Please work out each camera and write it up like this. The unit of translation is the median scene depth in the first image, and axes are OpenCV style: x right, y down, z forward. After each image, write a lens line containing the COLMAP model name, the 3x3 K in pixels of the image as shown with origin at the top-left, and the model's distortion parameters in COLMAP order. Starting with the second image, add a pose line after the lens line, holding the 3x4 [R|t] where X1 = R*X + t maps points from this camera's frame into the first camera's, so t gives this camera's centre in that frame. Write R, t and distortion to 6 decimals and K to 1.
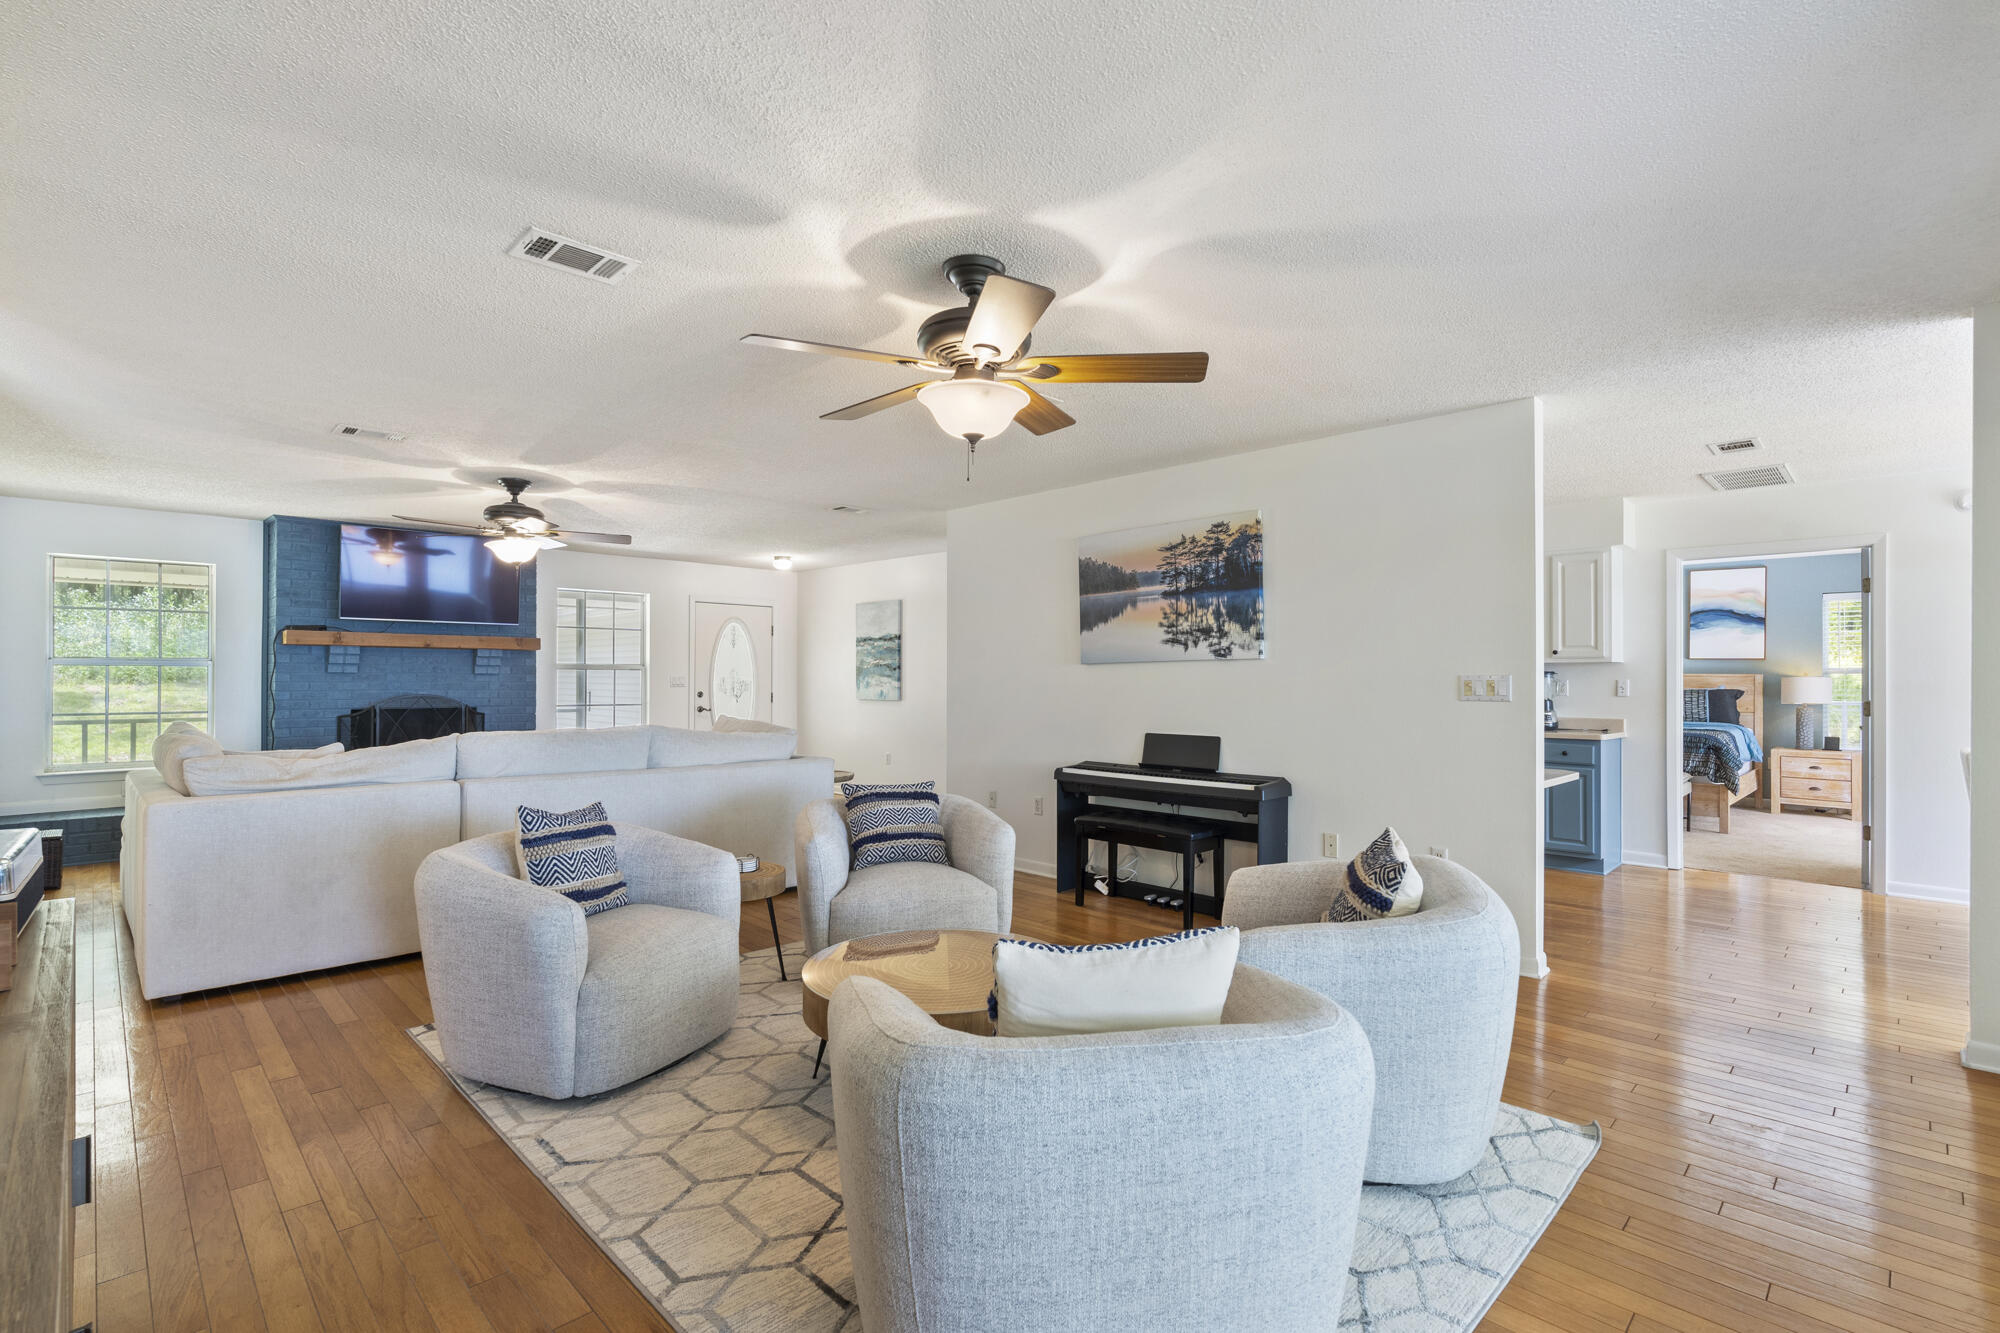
lens RADIAL K [[898.8, 0, 985.7], [0, 898.8, 677.4], [0, 0, 1]] dist [-0.003709, -0.001683]
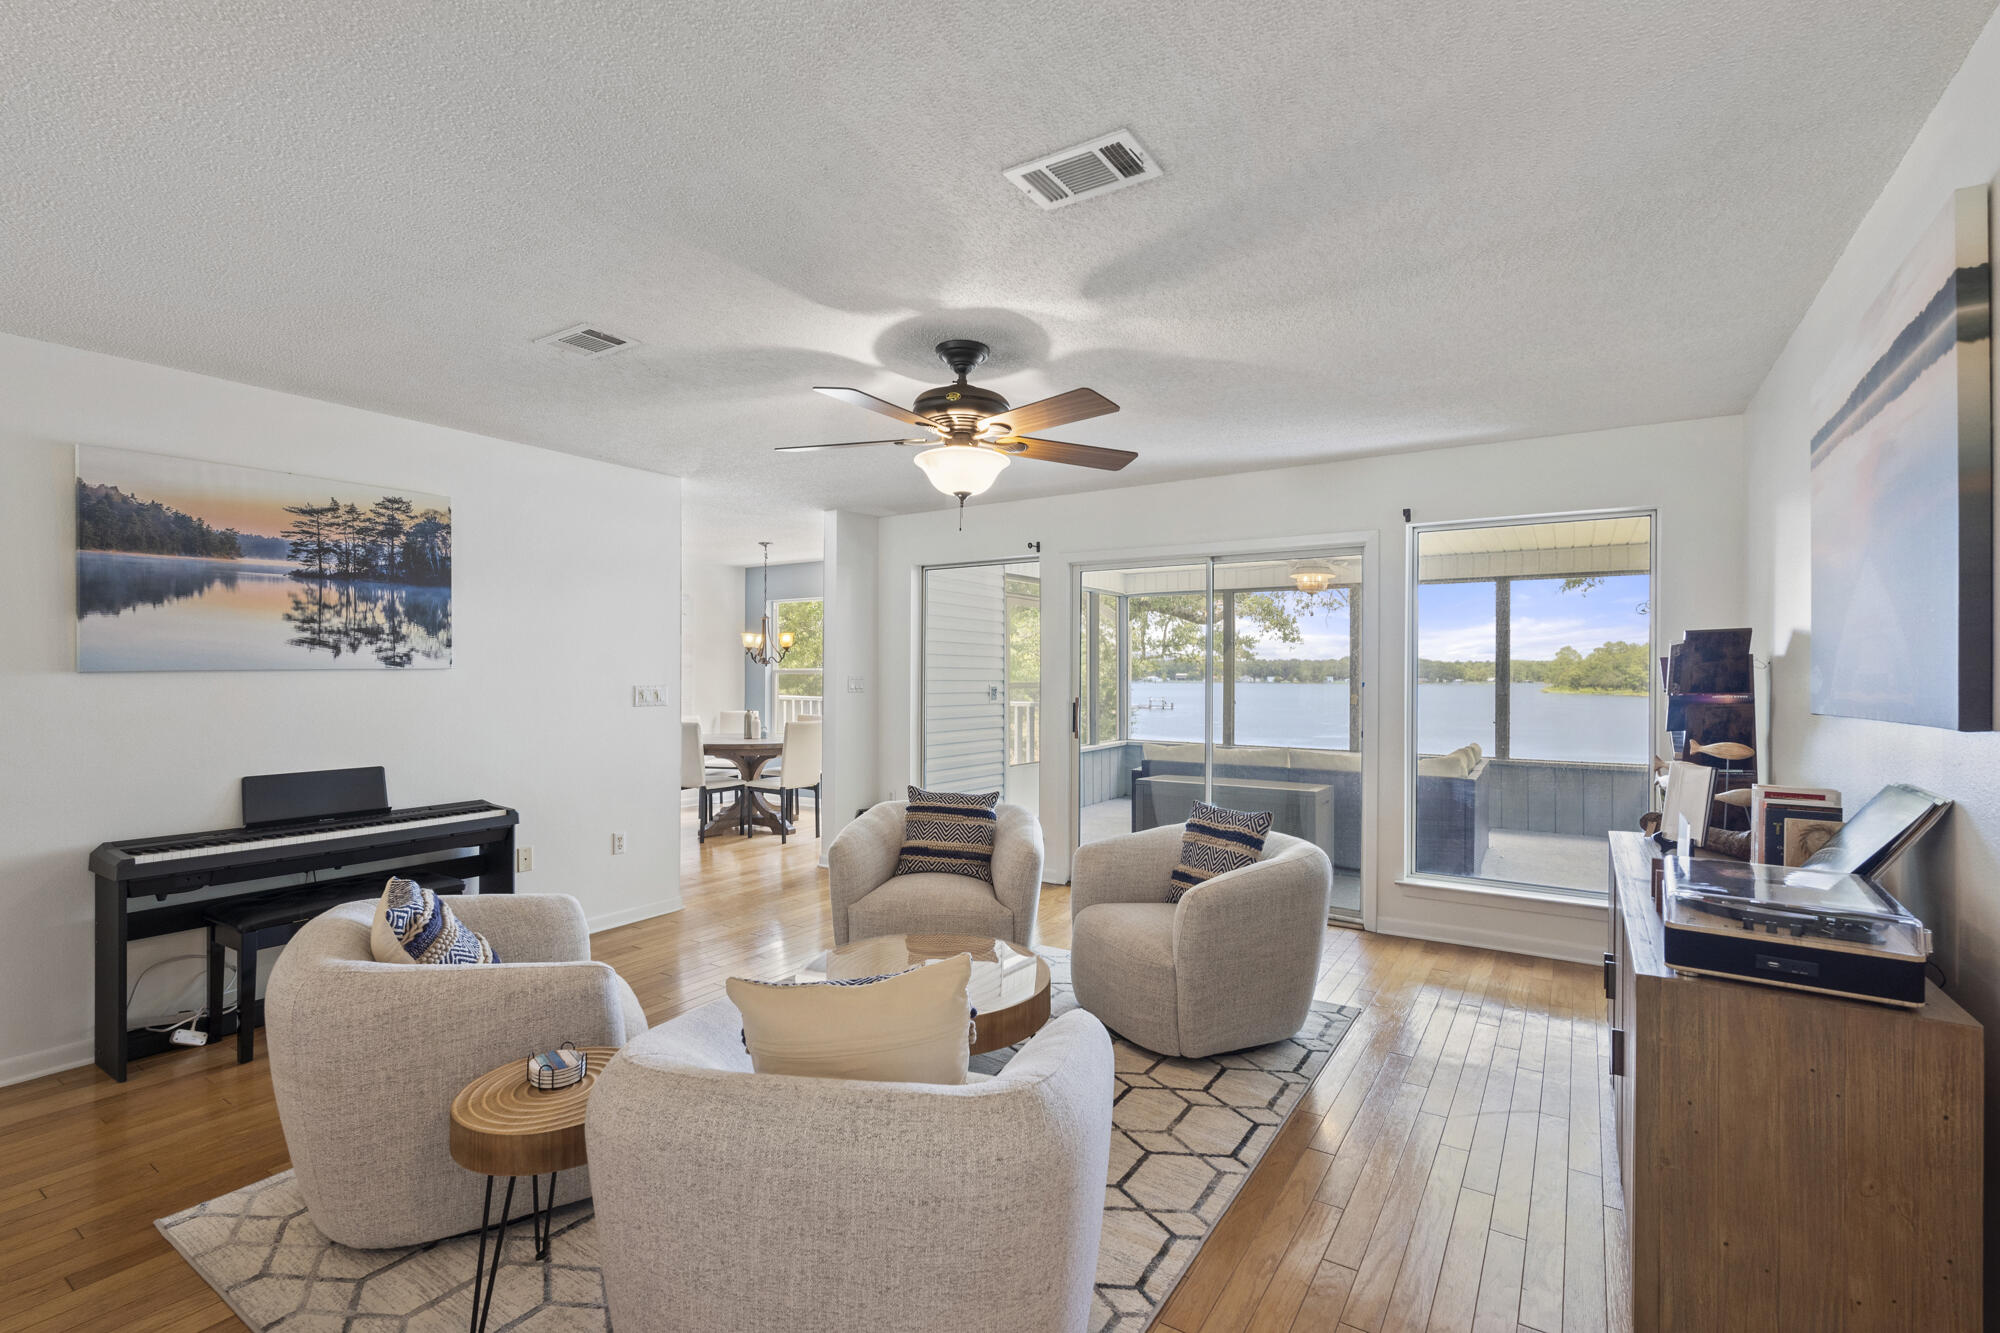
lens RADIAL K [[898.8, 0, 981.6], [0, 898.8, 673.8], [0, 0, 1]] dist [-0.003709, -0.001683]
pose [[-0.196560, -0.005160, 0.980478, -0.596903], [-0.002291, 0.999986, 0.004803, -0.019745], [-0.980489, -0.001302, -0.196569, 0.615921]]
